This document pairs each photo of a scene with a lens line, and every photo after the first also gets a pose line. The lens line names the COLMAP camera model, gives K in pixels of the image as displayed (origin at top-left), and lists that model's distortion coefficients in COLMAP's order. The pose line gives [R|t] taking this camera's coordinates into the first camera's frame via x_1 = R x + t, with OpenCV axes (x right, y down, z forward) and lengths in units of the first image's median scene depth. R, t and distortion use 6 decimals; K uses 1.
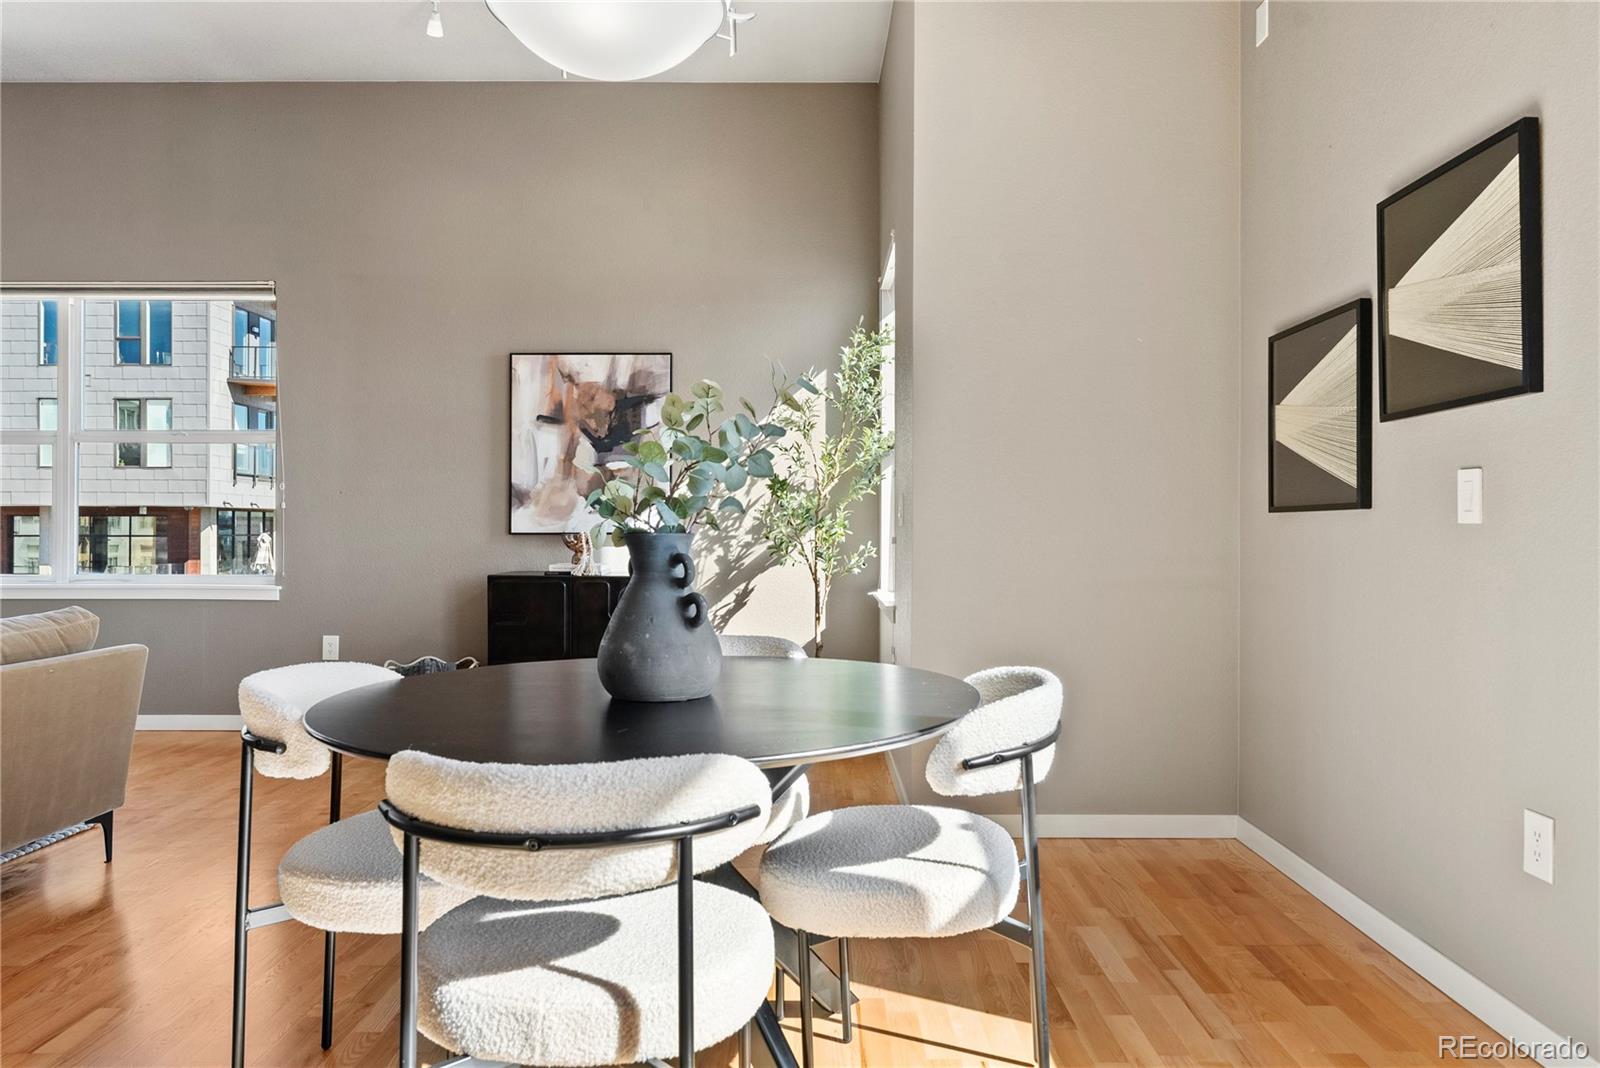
lens RADIAL K [[1041.5, 0, 802.1], [0, 1041.5, 522.2], [0, 0, 1]] dist [0.009440, -0.007624]
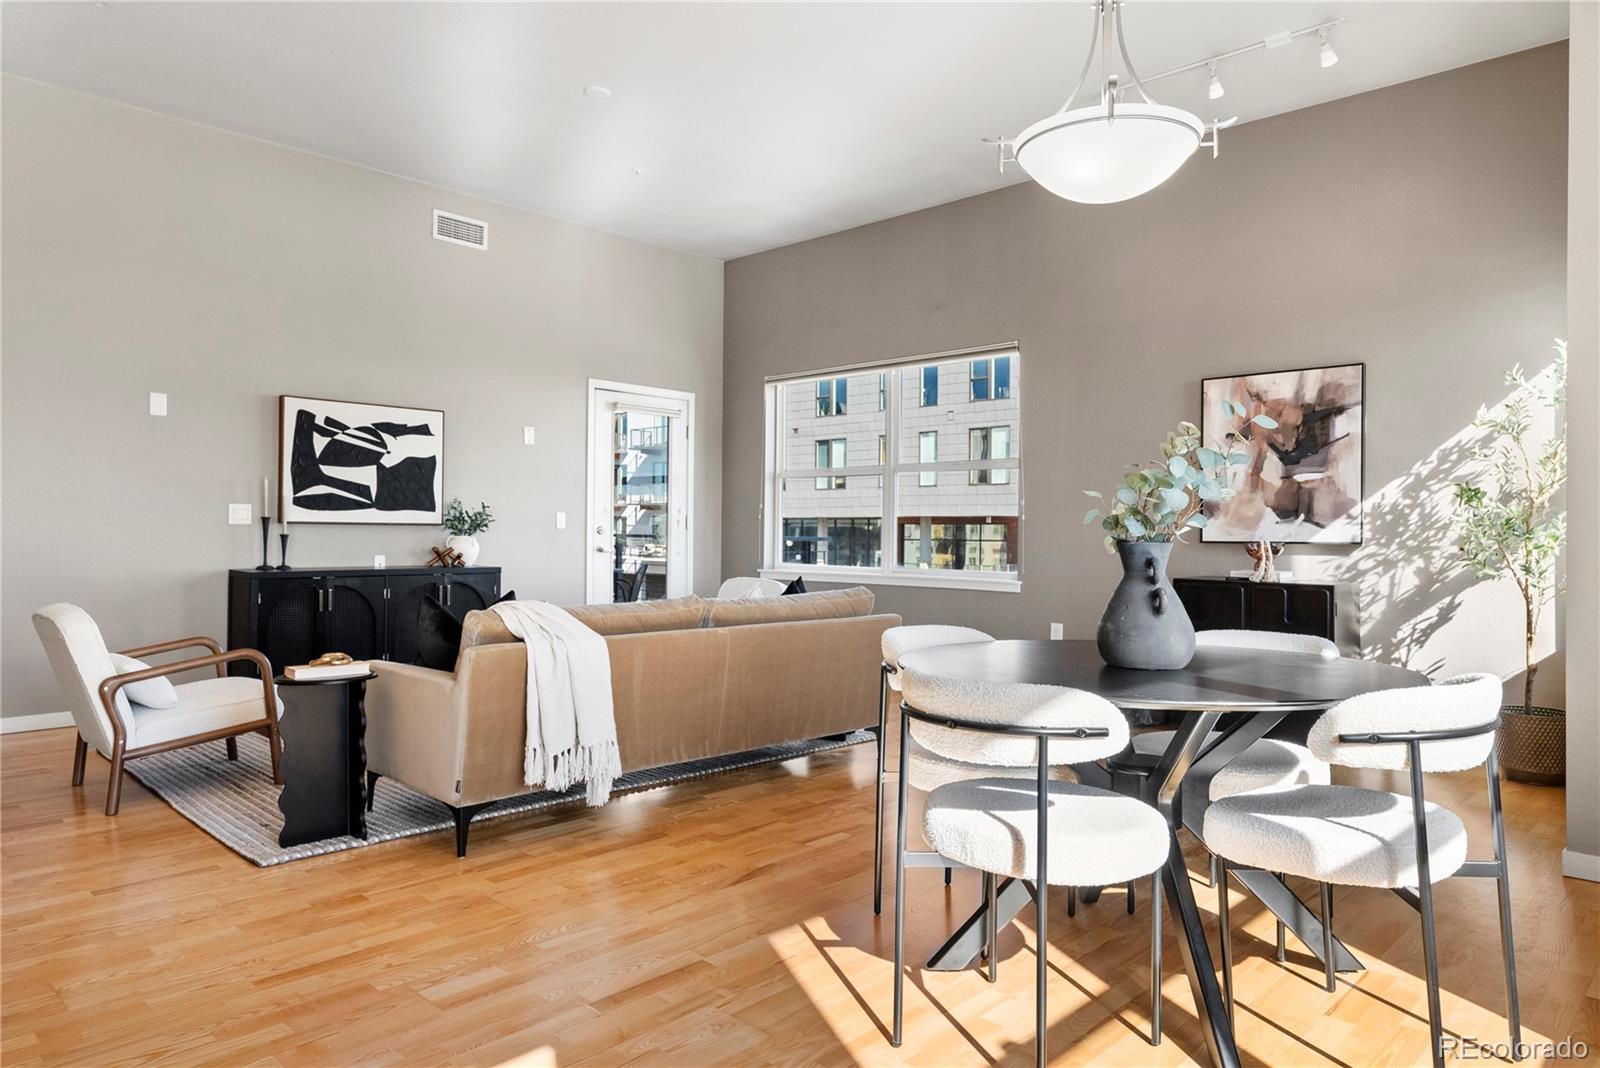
lens RADIAL K [[1015.5, 0, 802.6], [0, 1015.5, 526.9], [0, 0, 1]] dist [0.005714, 0.000387]
pose [[0.730538, 0.000737, -0.682872, 0.148491], [-0.002725, 0.999995, -0.001836, -0.001858], [0.682867, 0.003202, 0.730536, -0.080270]]
